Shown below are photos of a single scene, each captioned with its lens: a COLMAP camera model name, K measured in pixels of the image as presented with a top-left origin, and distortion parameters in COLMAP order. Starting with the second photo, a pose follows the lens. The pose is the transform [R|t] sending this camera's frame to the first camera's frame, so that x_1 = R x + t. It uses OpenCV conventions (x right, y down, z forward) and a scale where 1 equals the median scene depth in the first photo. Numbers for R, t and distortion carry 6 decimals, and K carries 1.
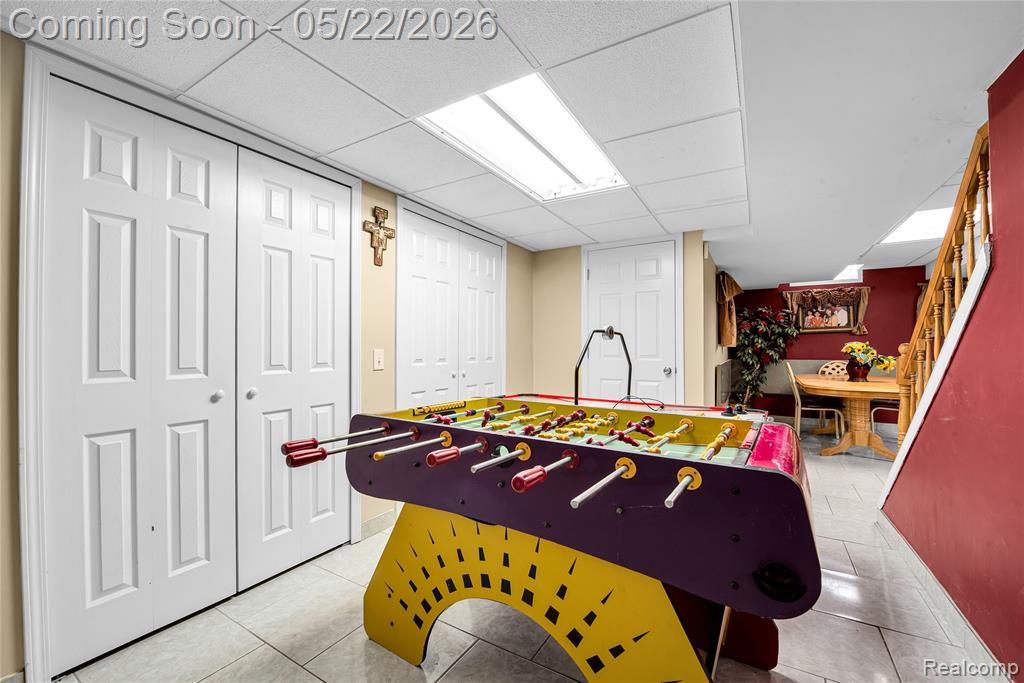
lens RADIAL K [[433.3, 0, 516.1], [0, 433.3, 348.2], [0, 0, 1]] dist [-0.020607, 0.000044]
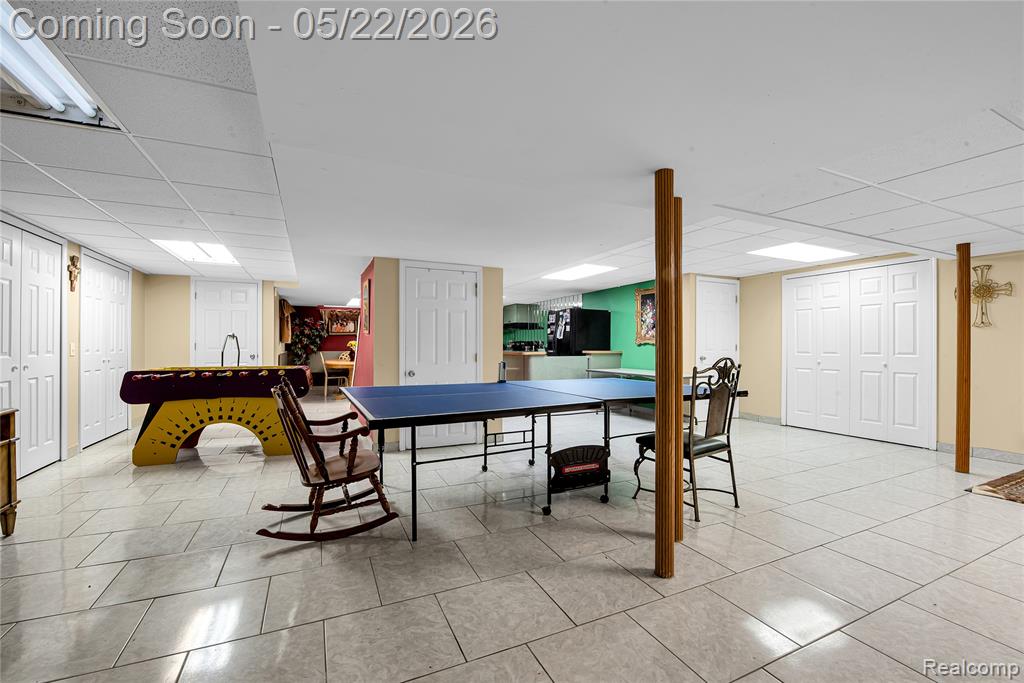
lens RADIAL K [[417.8, 0, 512.0], [0, 417.8, 341.5], [0, 0, 1]] dist [-0.022218, -0.000075]
pose [[0.570004, 0.008942, 0.821593, -0.349365], [-0.002584, 0.999955, -0.009090, 0.002902], [-0.821638, 0.003059, 0.570002, -0.673146]]
